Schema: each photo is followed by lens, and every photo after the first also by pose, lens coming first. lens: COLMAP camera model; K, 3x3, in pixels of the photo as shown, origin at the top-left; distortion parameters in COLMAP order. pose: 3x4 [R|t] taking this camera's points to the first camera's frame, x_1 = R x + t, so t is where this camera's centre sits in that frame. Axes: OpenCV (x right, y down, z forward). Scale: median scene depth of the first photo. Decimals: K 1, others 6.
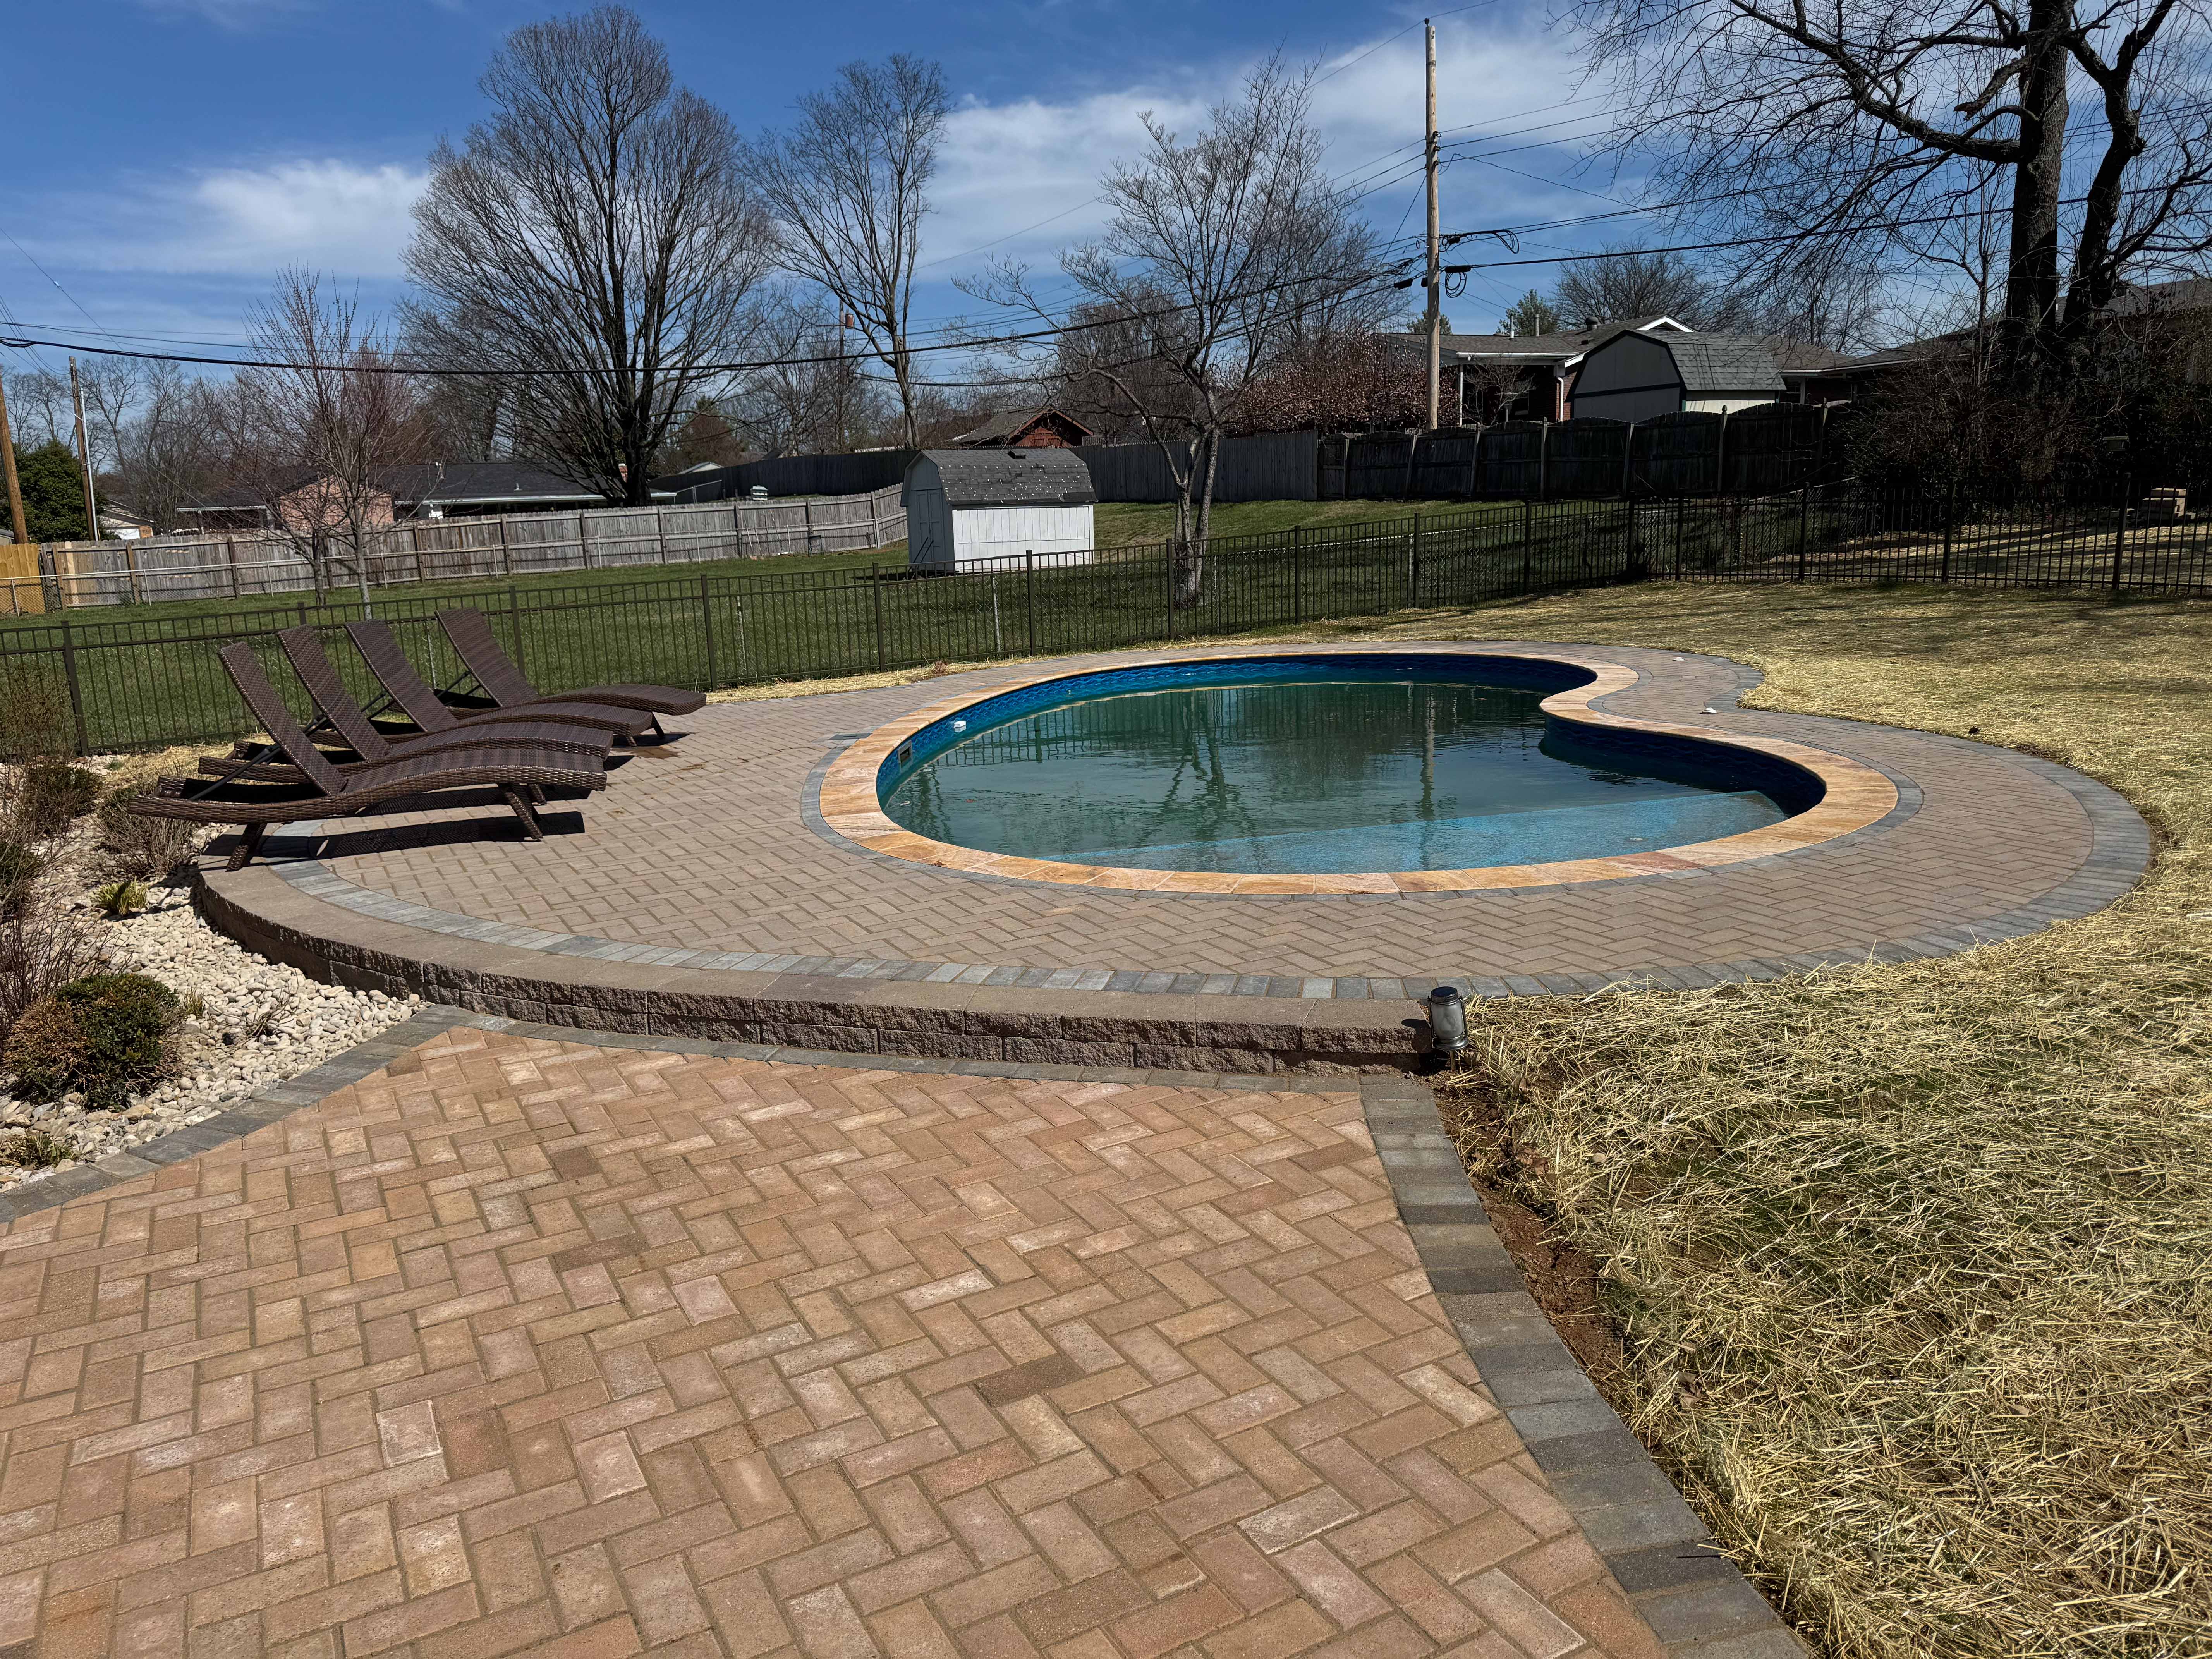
lens RADIAL K [[1570.3, 0, 1073.0], [0, 1570.3, 869.5], [0, 0, 1]] dist [-0.004367, -0.007106]
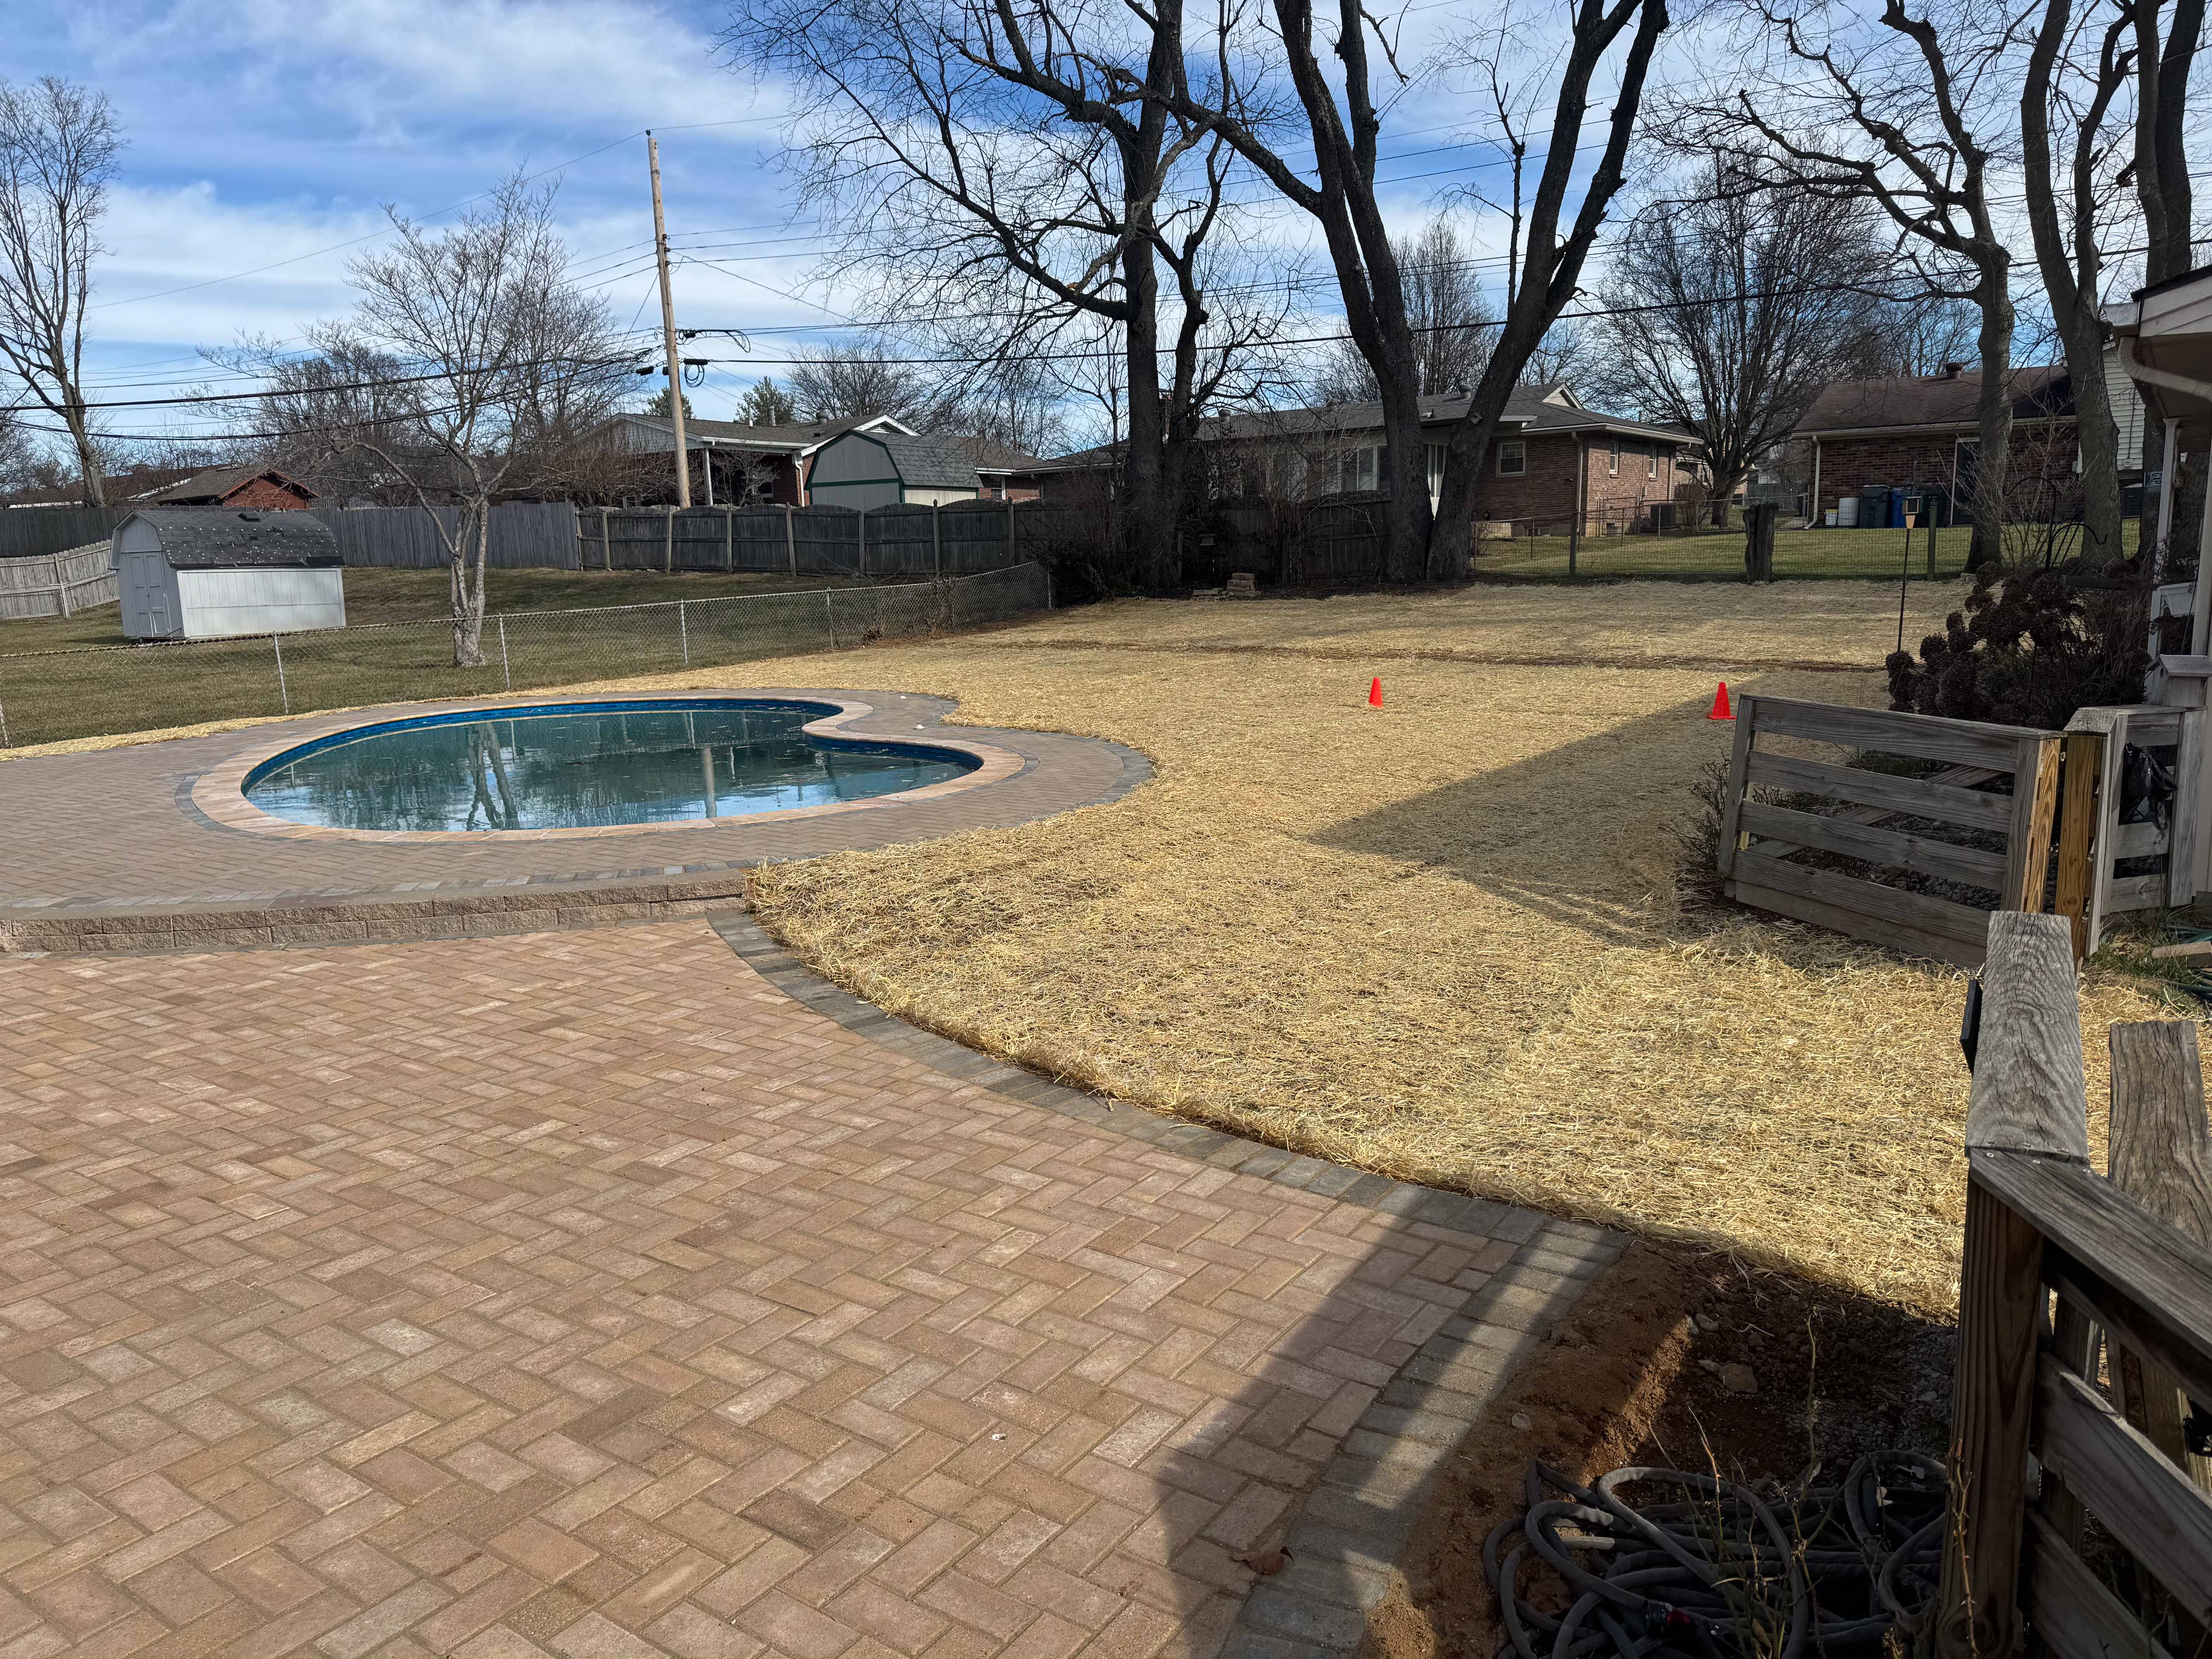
lens RADIAL K [[1555.3, 0, 1104.3], [0, 1555.3, 843.1], [0, 0, 1]] dist [0.122110, -0.222503]
pose [[0.888902, -0.065159, 0.453440, -0.033142], [0.092756, 0.994930, -0.038864, 0.028516], [-0.448609, 0.076606, 0.890439, -0.120208]]
